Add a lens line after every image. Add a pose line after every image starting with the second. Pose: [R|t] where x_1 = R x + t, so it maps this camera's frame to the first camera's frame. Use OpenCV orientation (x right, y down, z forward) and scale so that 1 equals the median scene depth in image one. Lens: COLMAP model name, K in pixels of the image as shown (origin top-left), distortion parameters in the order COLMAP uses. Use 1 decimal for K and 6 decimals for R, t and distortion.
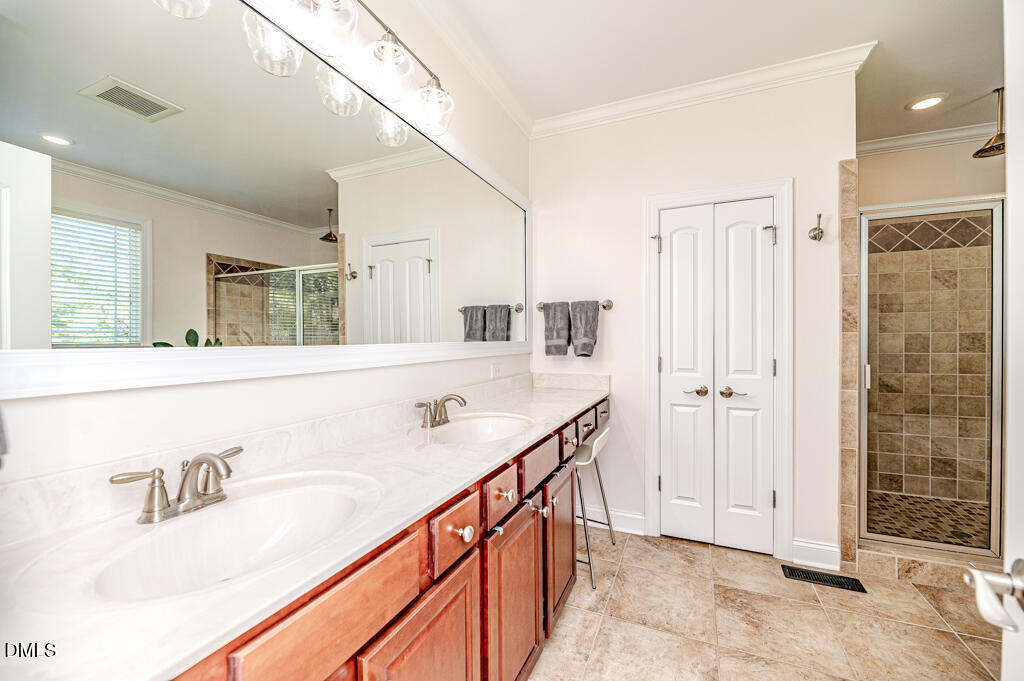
lens RADIAL K [[411.3, 0, 510.6], [0, 411.3, 340.5], [0, 0, 1]] dist [-0.001322, -0.002315]
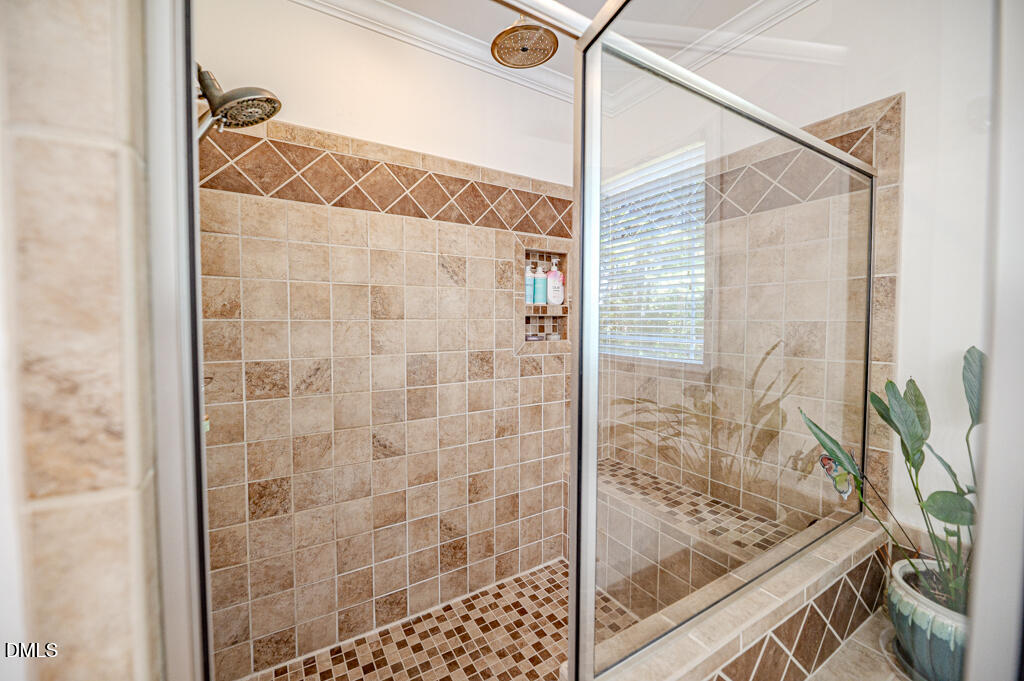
lens RADIAL K [[411.3, 0, 511.6], [0, 411.3, 338.9], [0, 0, 1]] dist [-0.001322, -0.002315]
pose [[0.561072, -0.029071, 0.827256, 0.287658], [0.001030, 0.999407, 0.034422, -0.031671], [-0.827766, -0.018462, 0.560769, 0.280280]]
